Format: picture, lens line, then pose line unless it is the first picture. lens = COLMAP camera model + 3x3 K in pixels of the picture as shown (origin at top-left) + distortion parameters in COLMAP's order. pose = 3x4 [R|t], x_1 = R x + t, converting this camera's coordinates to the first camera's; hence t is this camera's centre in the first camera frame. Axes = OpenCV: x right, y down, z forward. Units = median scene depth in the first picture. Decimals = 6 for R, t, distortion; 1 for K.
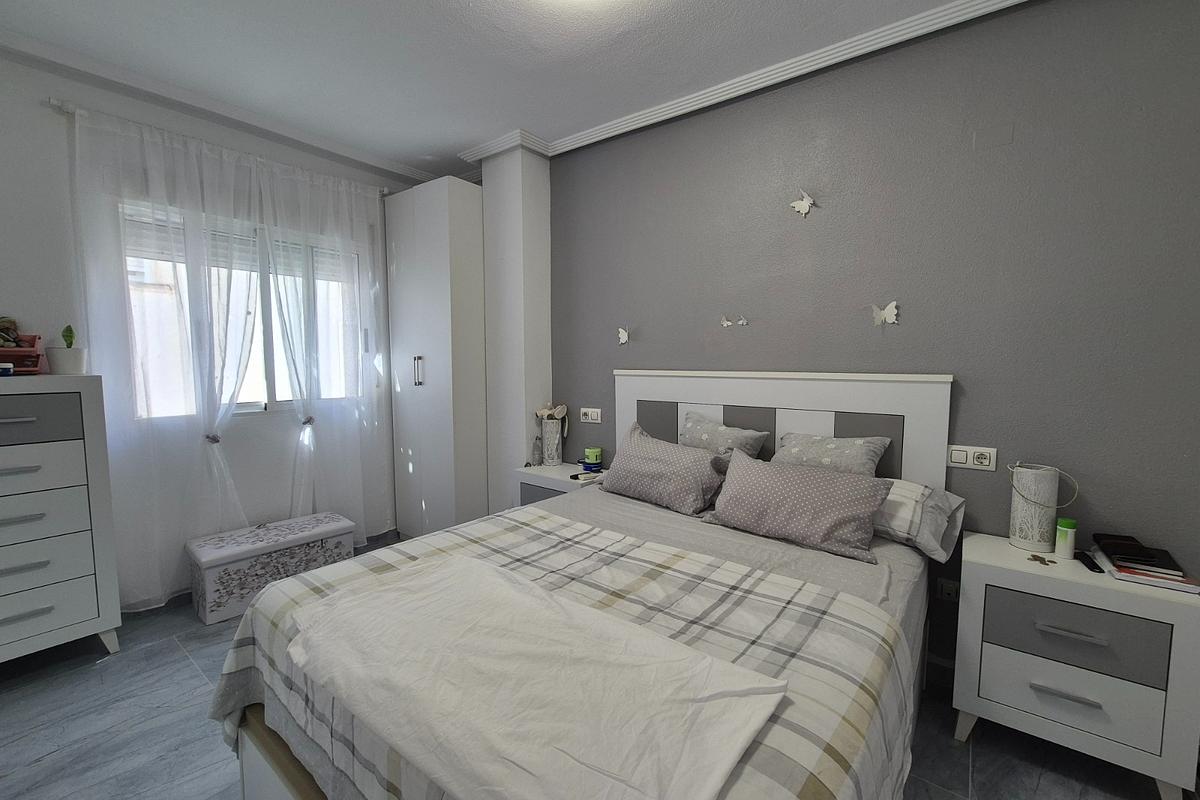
lens RADIAL K [[494.6, 0, 602.8], [0, 494.6, 399.2], [0, 0, 1]] dist [-0.001532, 0.000720]
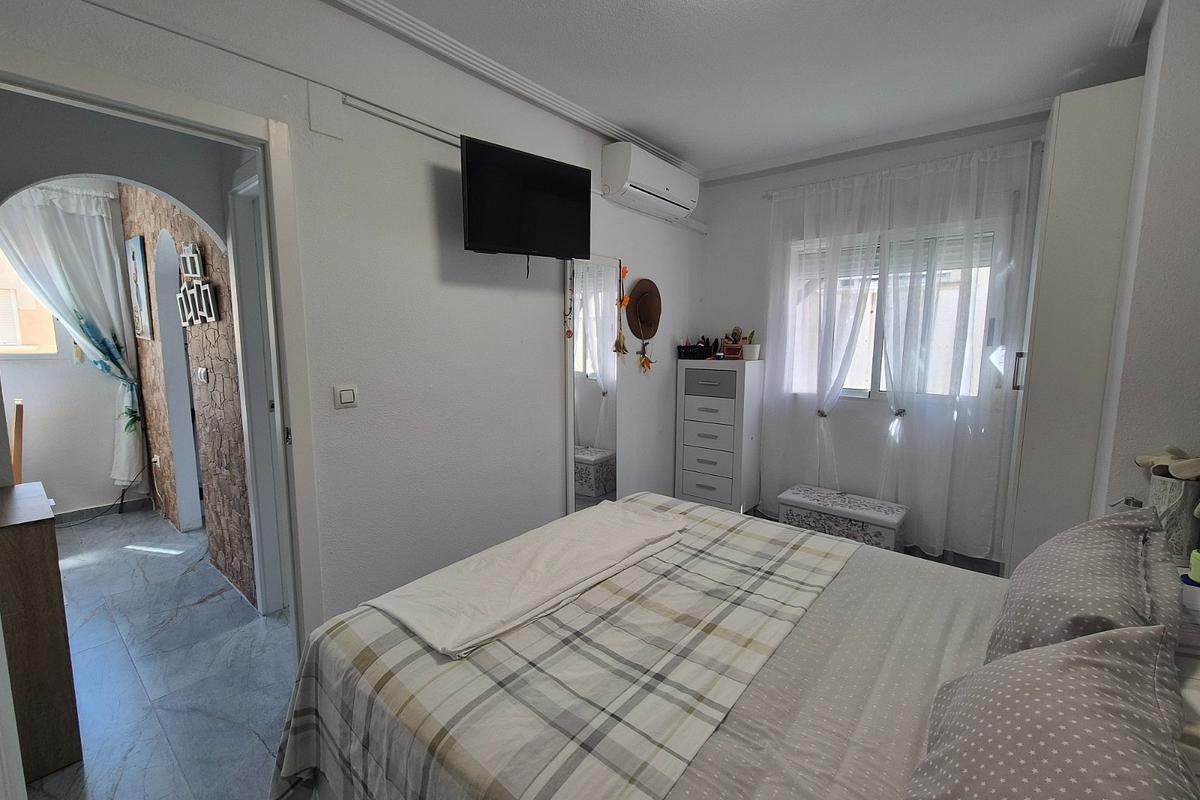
lens RADIAL K [[494.6, 0, 610.1], [0, 494.6, 398.1], [0, 0, 1]] dist [-0.001532, 0.000720]
pose [[-0.021712, 0.114199, -0.993221, 0.762256], [-0.084836, 0.989661, 0.115645, -0.095699], [0.996158, 0.086771, -0.011799, 0.705698]]
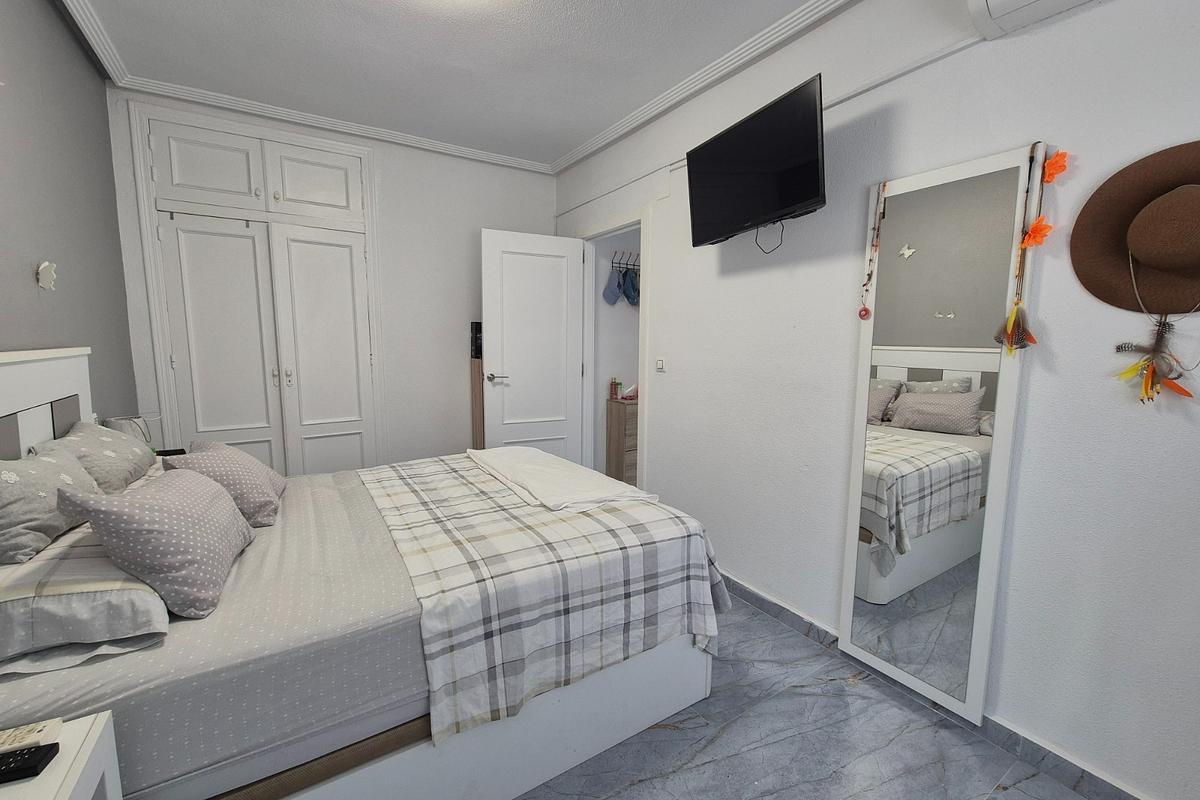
lens RADIAL K [[494.6, 0, 606.5], [0, 494.6, 400.0], [0, 0, 1]] dist [-0.001532, 0.000720]
pose [[-0.944797, -0.051958, 0.323510, -0.683350], [0.013702, 0.980218, 0.197448, -0.139629], [-0.327369, 0.190981, -0.925395, 1.747724]]
